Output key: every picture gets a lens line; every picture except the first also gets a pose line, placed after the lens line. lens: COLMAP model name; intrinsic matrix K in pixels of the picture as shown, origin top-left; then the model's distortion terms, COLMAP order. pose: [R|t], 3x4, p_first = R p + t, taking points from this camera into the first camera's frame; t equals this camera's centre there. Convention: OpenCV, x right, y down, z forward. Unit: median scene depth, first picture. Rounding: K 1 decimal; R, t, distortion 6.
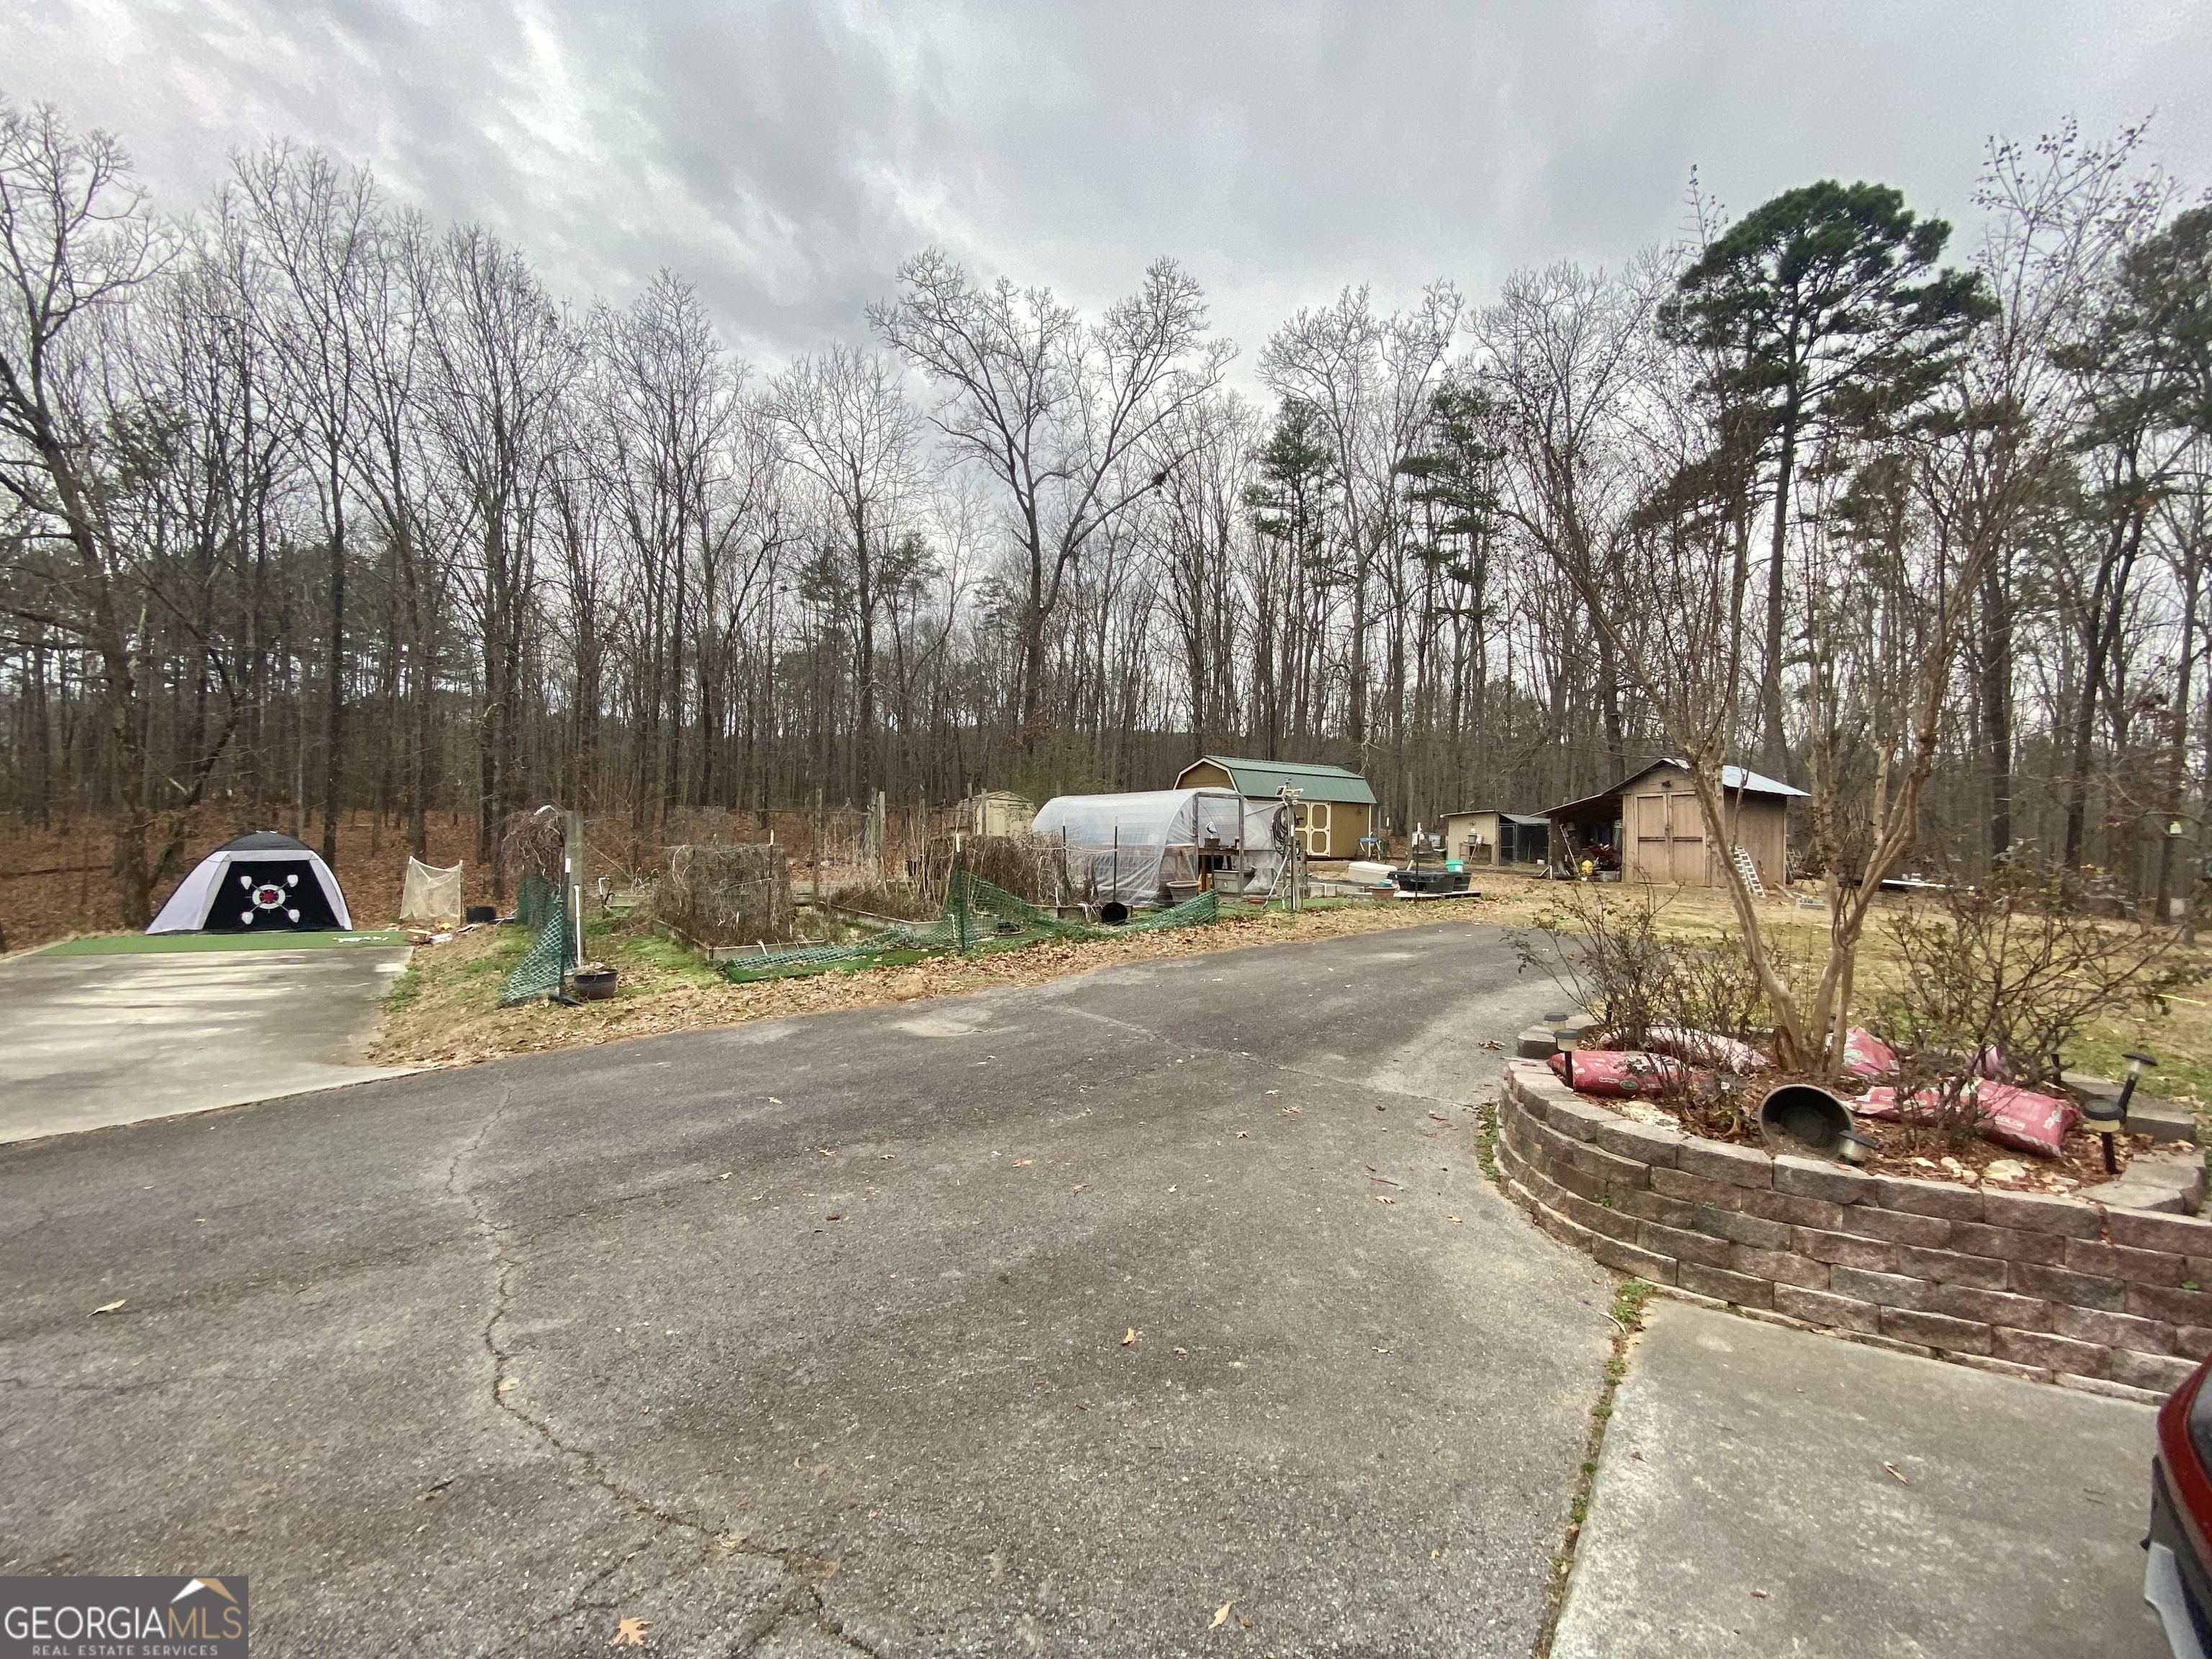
lens RADIAL K [[886.7, 0, 1083.5], [0, 886.7, 834.4], [0, 0, 1]] dist [0.019507, -0.023592]
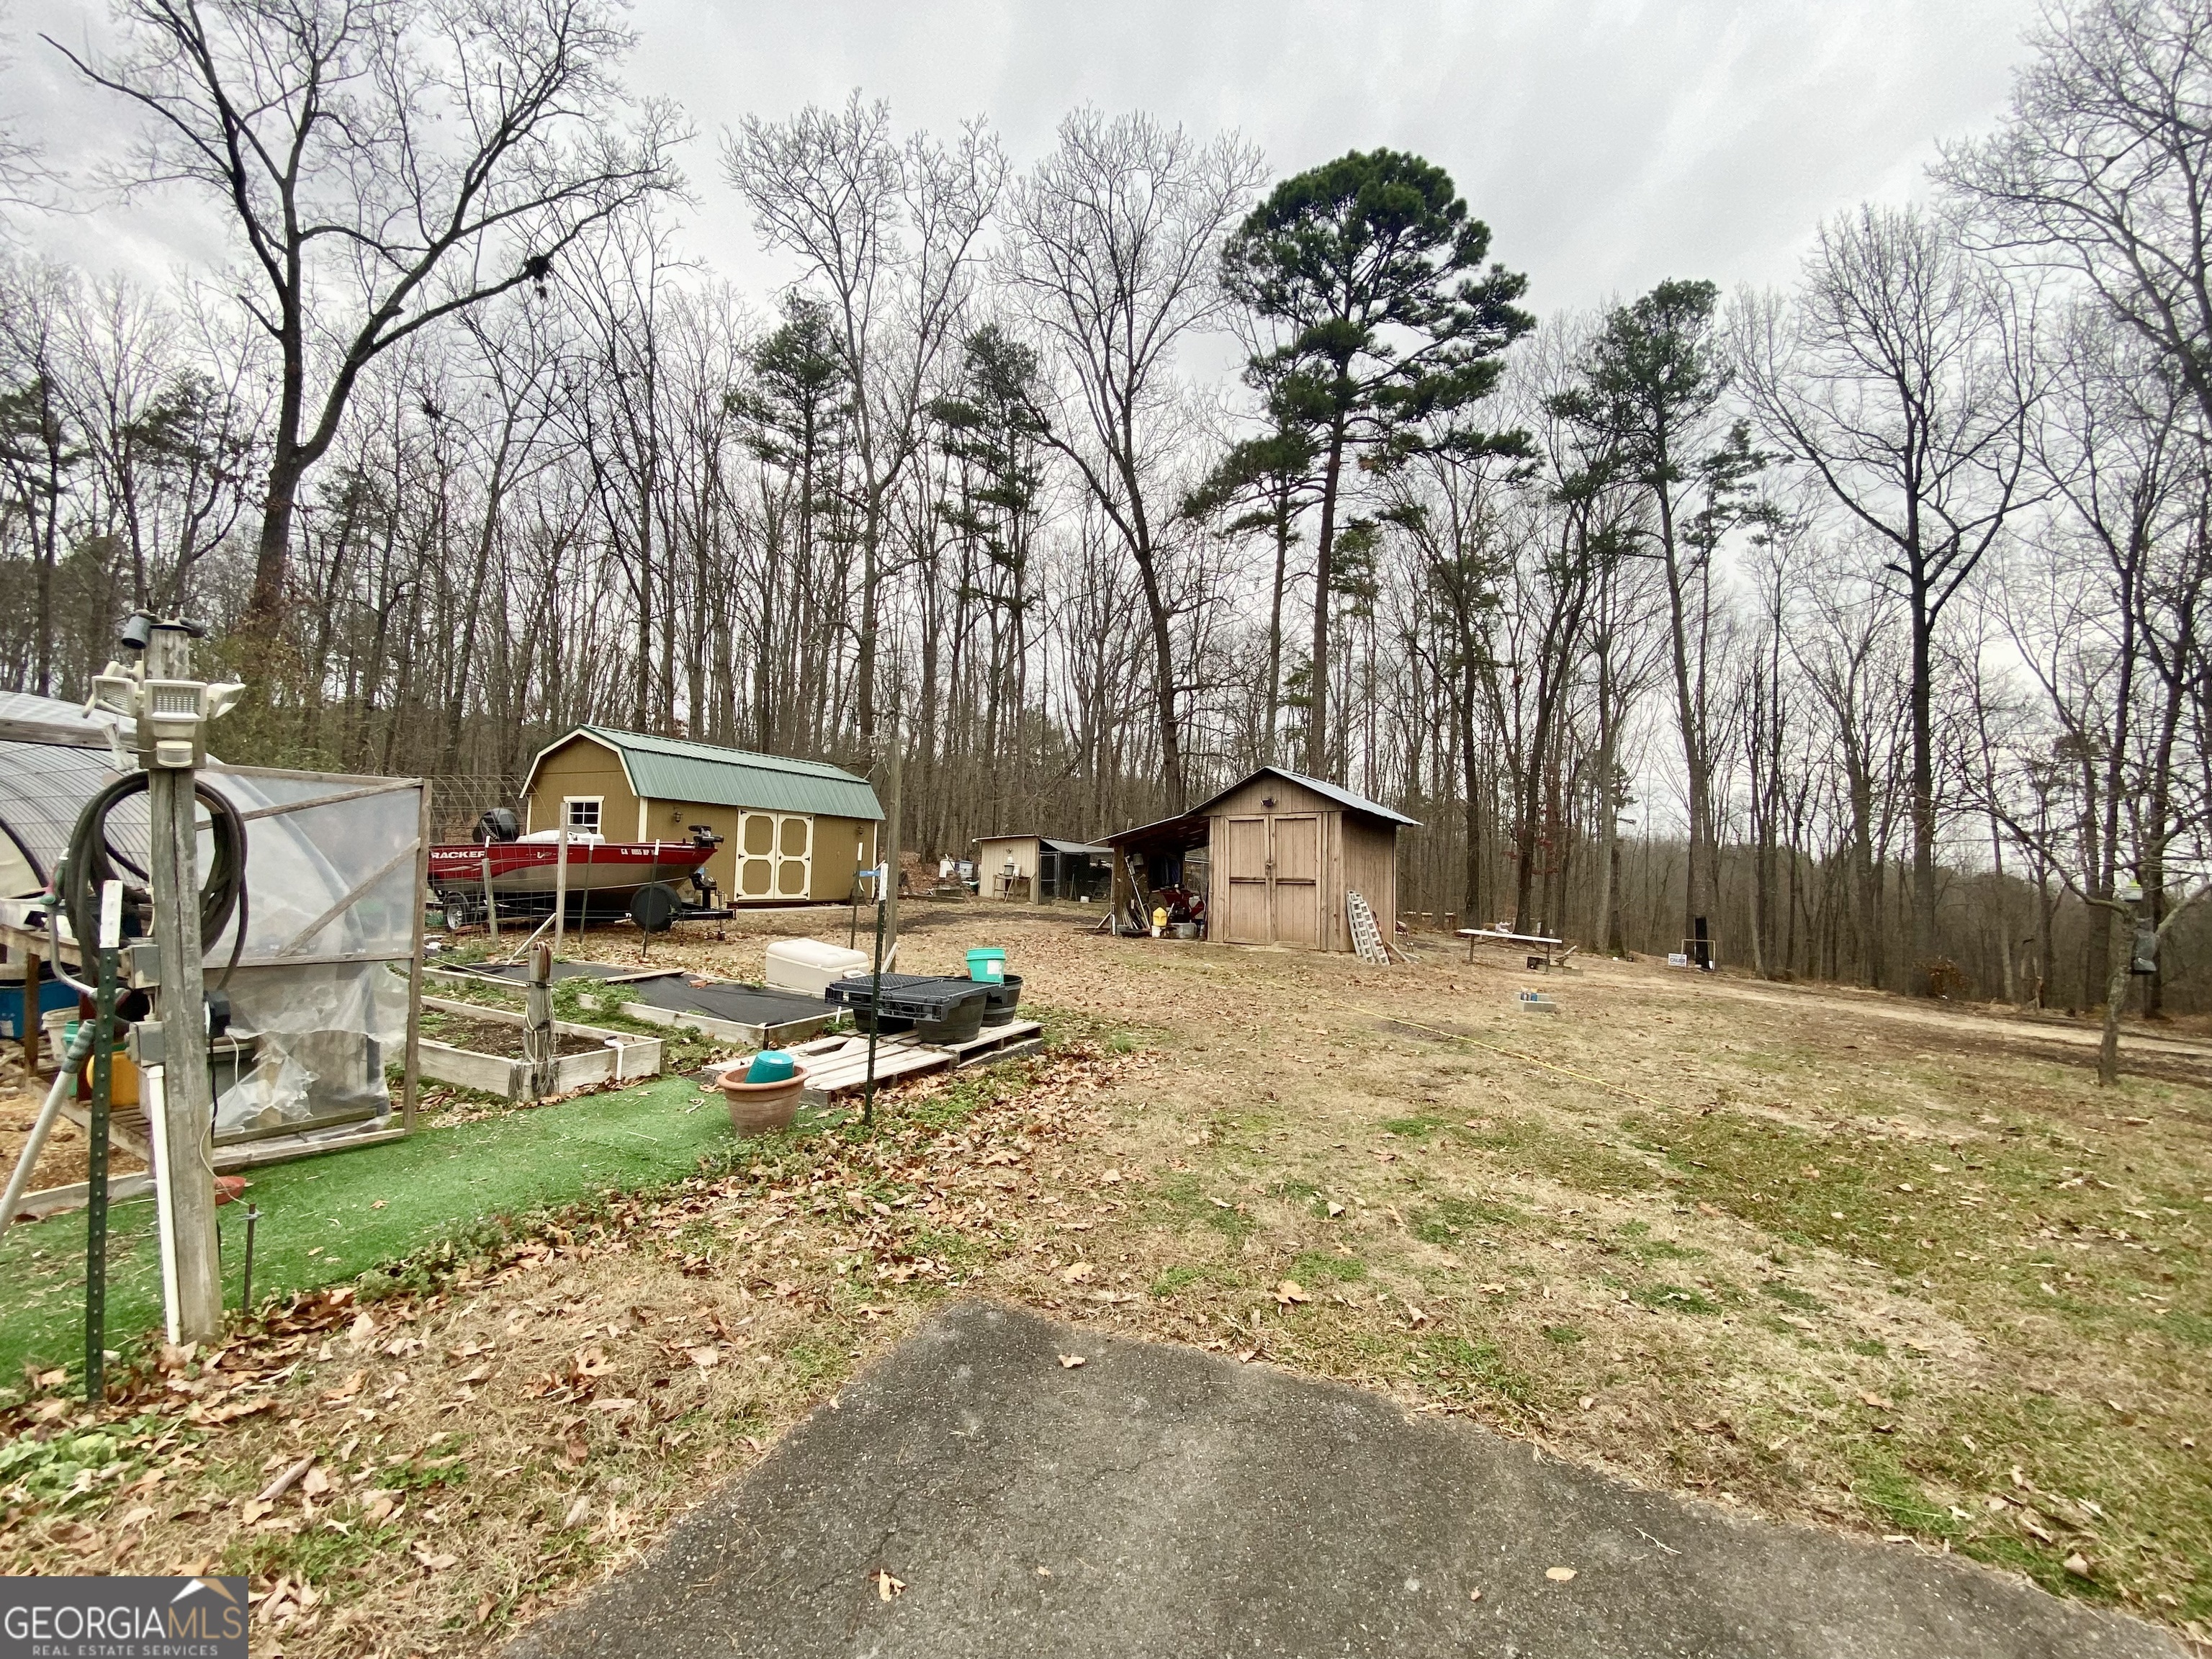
lens RADIAL K [[886.7, 0, 1083.5], [0, 886.7, 834.4], [0, 0, 1]] dist [0.019507, -0.023592]
pose [[0.876719, 0.025602, 0.480321, 0.127206], [-0.014194, 0.999525, -0.027369, -0.006808], [-0.480793, 0.017177, 0.876666, 0.303479]]
